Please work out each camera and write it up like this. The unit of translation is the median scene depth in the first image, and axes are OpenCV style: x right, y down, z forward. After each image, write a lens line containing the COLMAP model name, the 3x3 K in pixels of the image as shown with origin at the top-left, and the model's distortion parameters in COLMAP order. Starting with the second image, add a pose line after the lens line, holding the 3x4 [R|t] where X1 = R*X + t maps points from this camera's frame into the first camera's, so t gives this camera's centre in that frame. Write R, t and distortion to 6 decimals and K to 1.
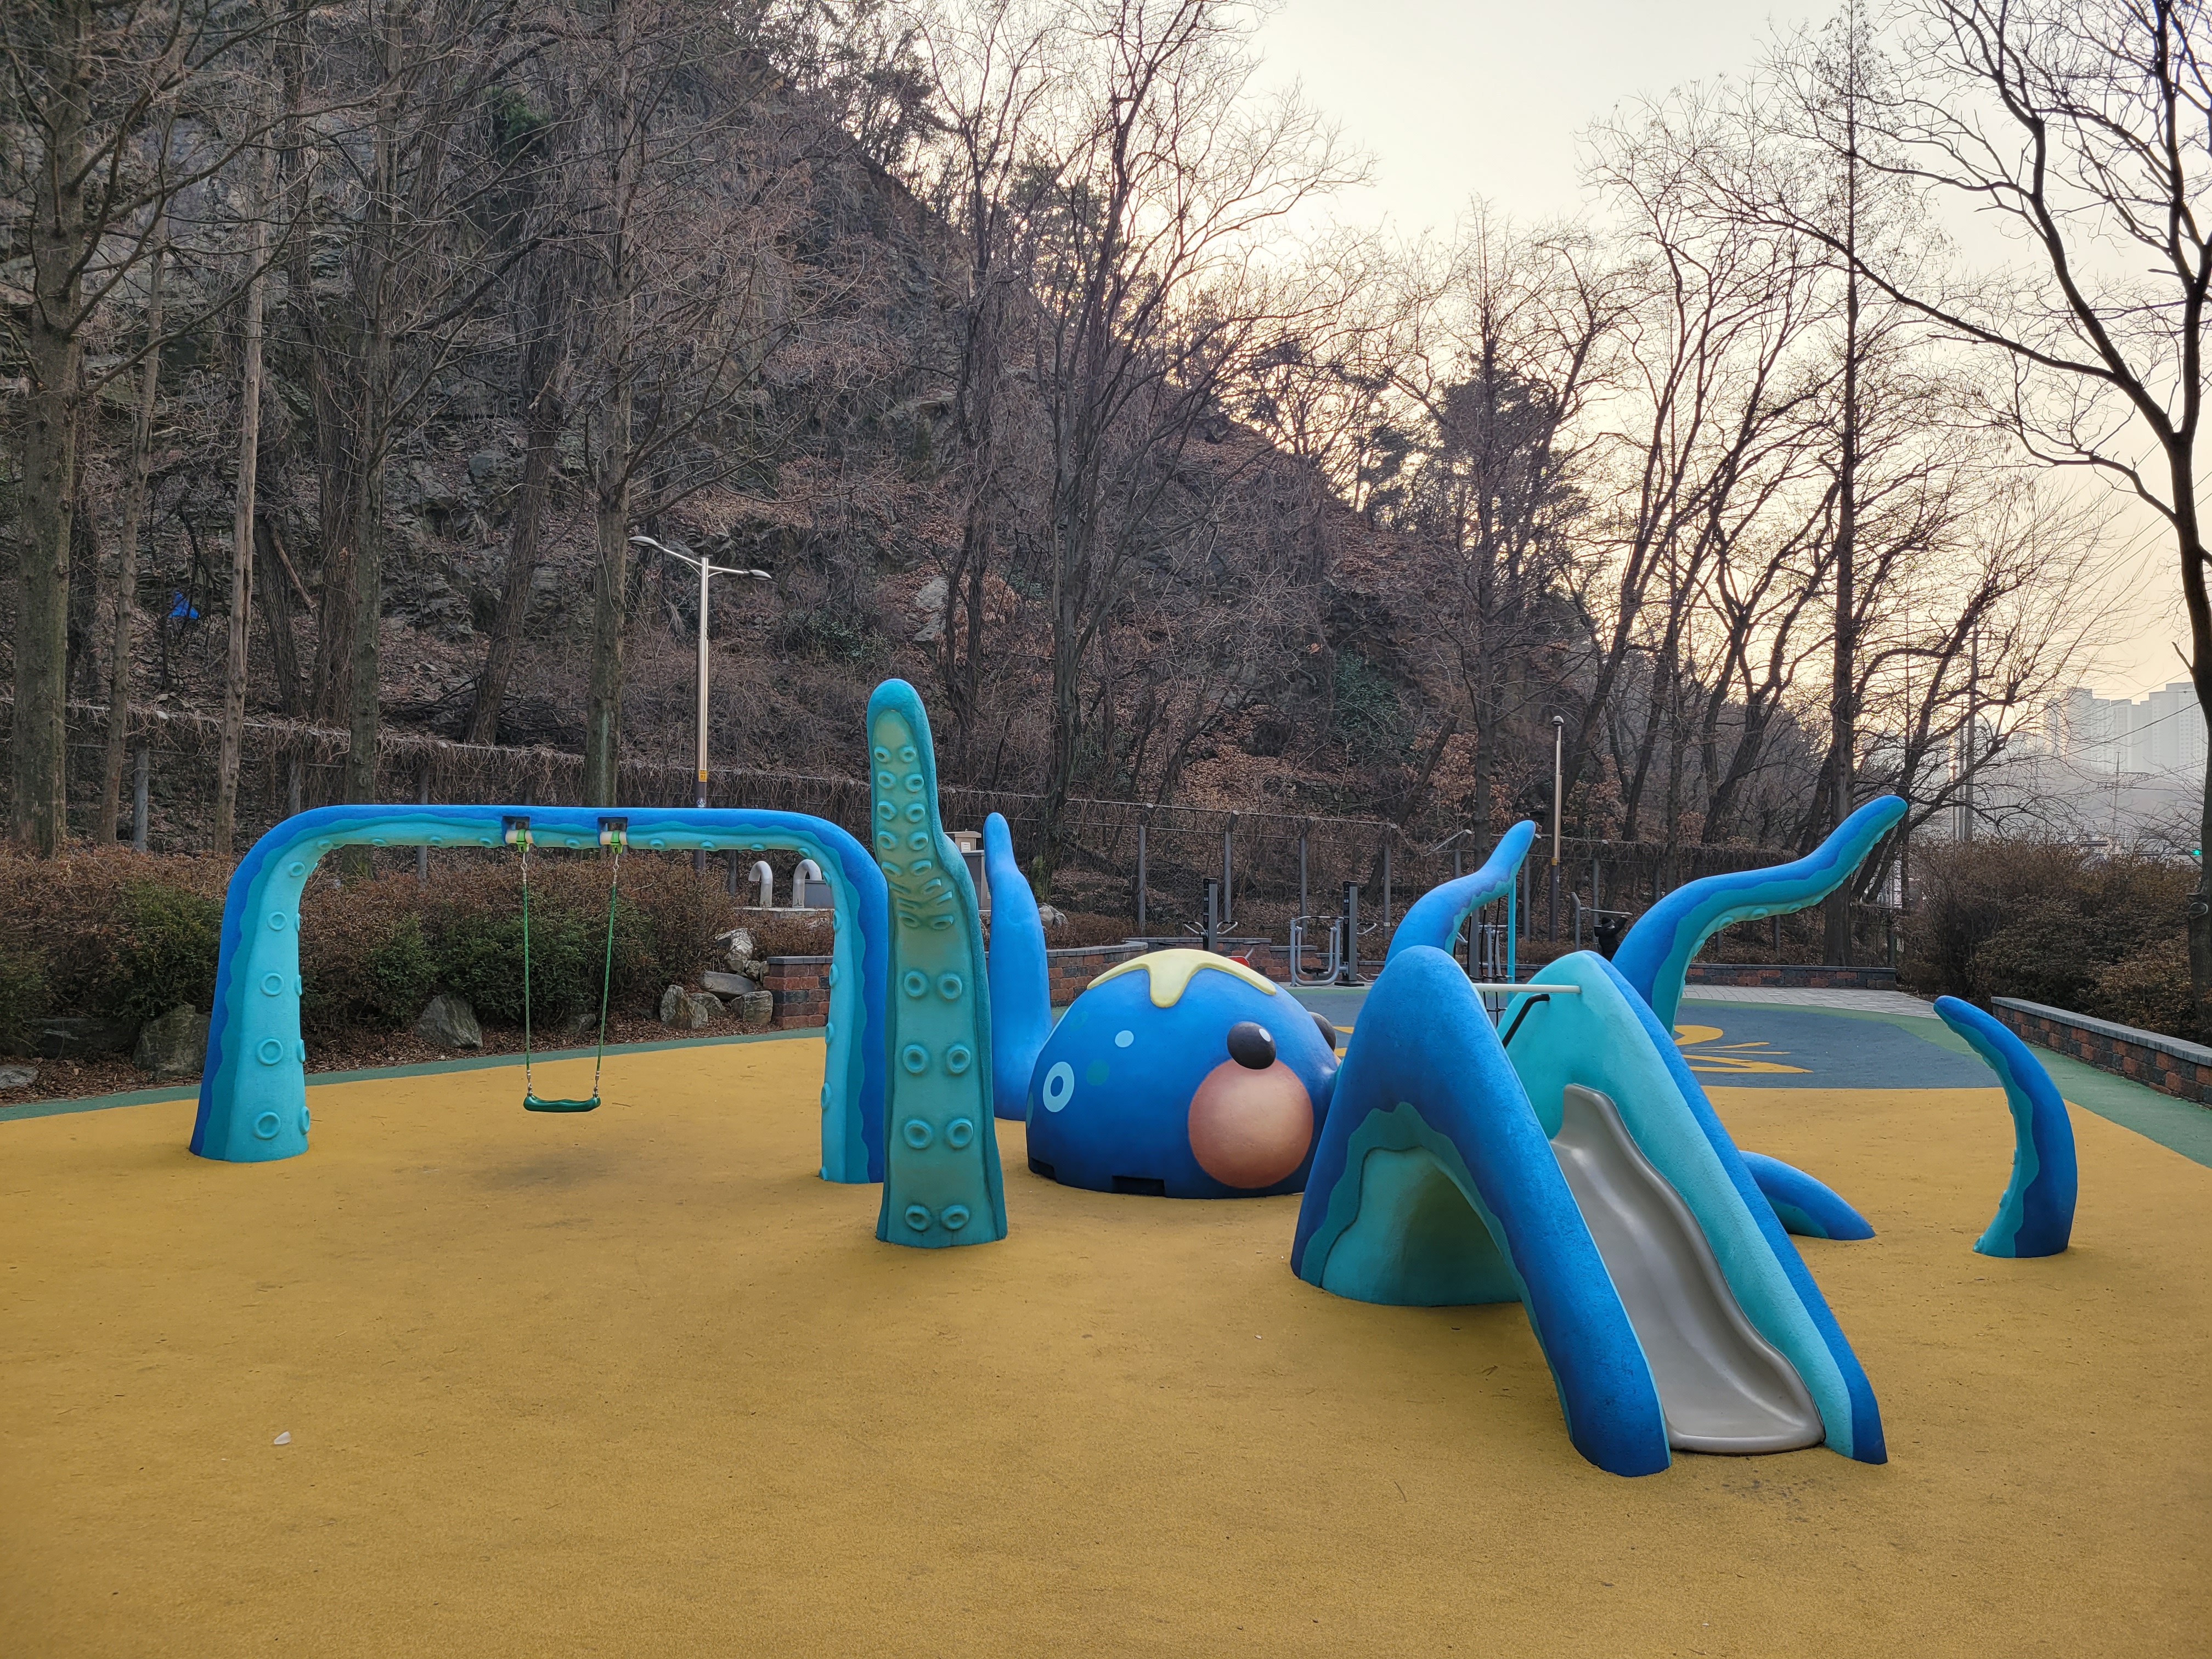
lens RADIAL K [[1712.8, 0, 1103.0], [0, 1712.8, 901.0], [0, 0, 1]] dist [0.034863, -0.013088]
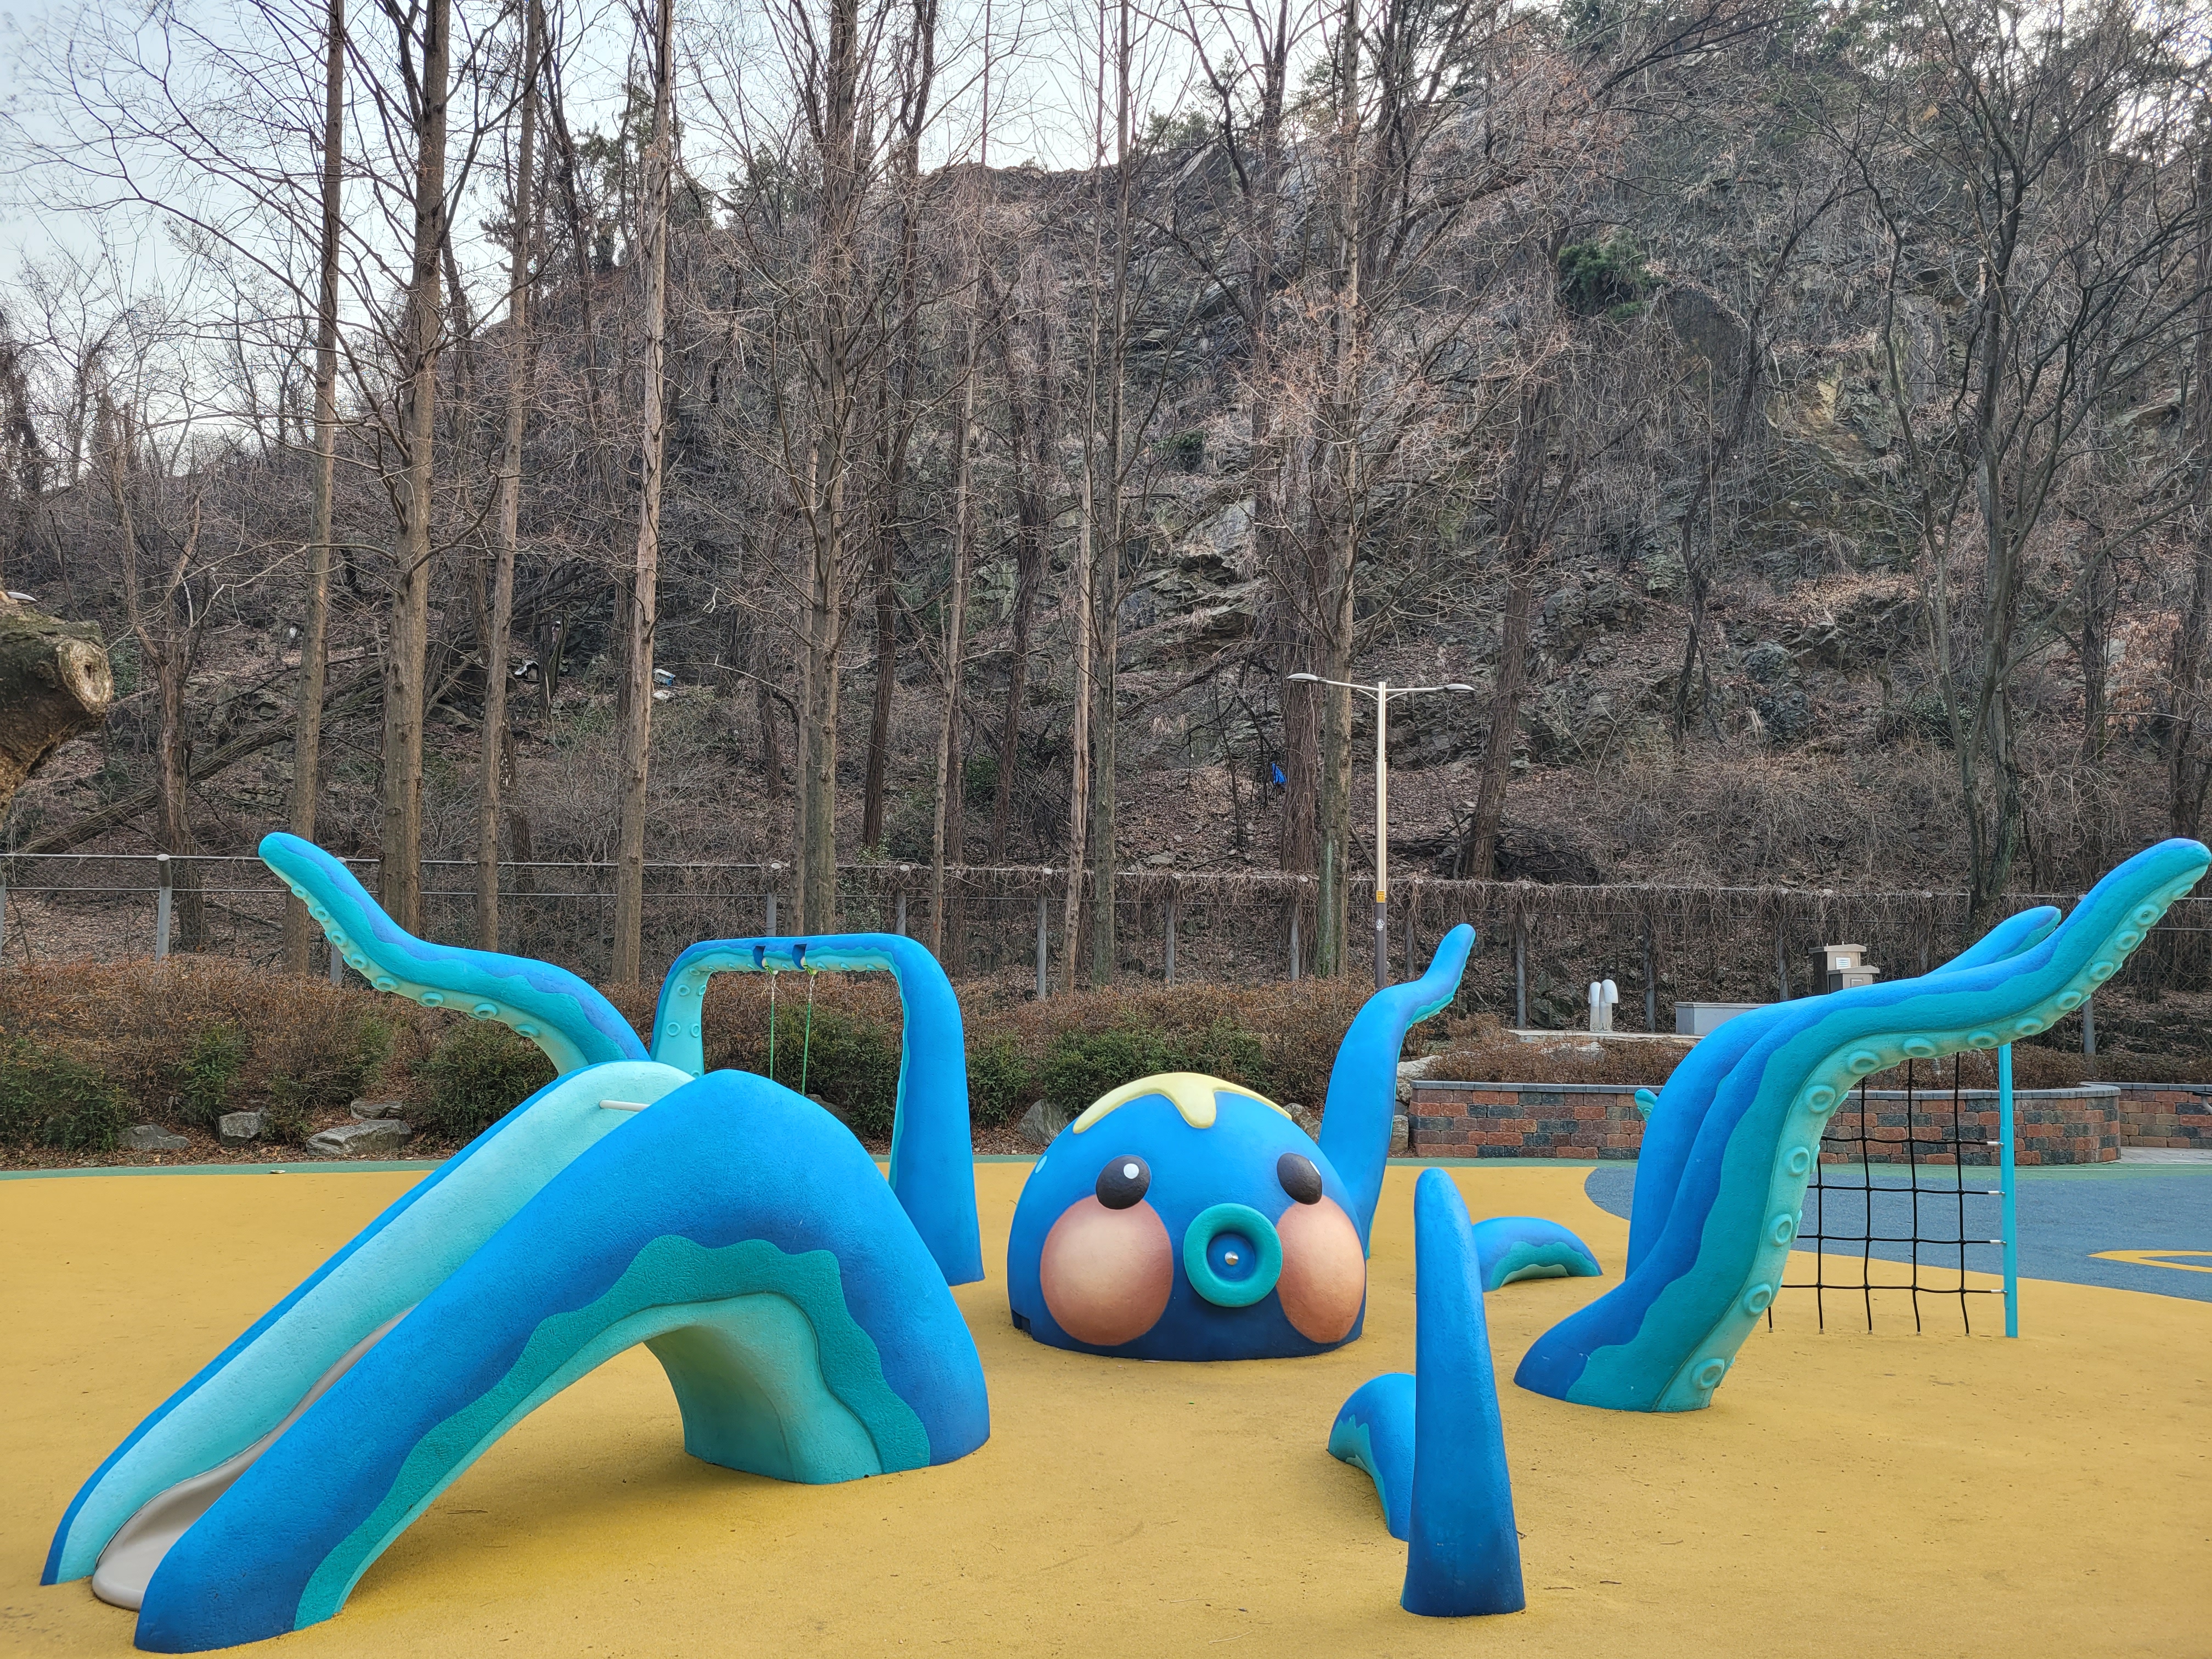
lens RADIAL K [[1712.8, 0, 1103.0], [0, 1712.8, 901.0], [0, 0, 1]] dist [0.034863, -0.013088]
pose [[0.608149, -0.049434, -0.792282, 0.289740], [-0.010354, 0.997480, -0.070185, 0.001024], [0.793755, 0.050886, 0.606105, 0.166105]]
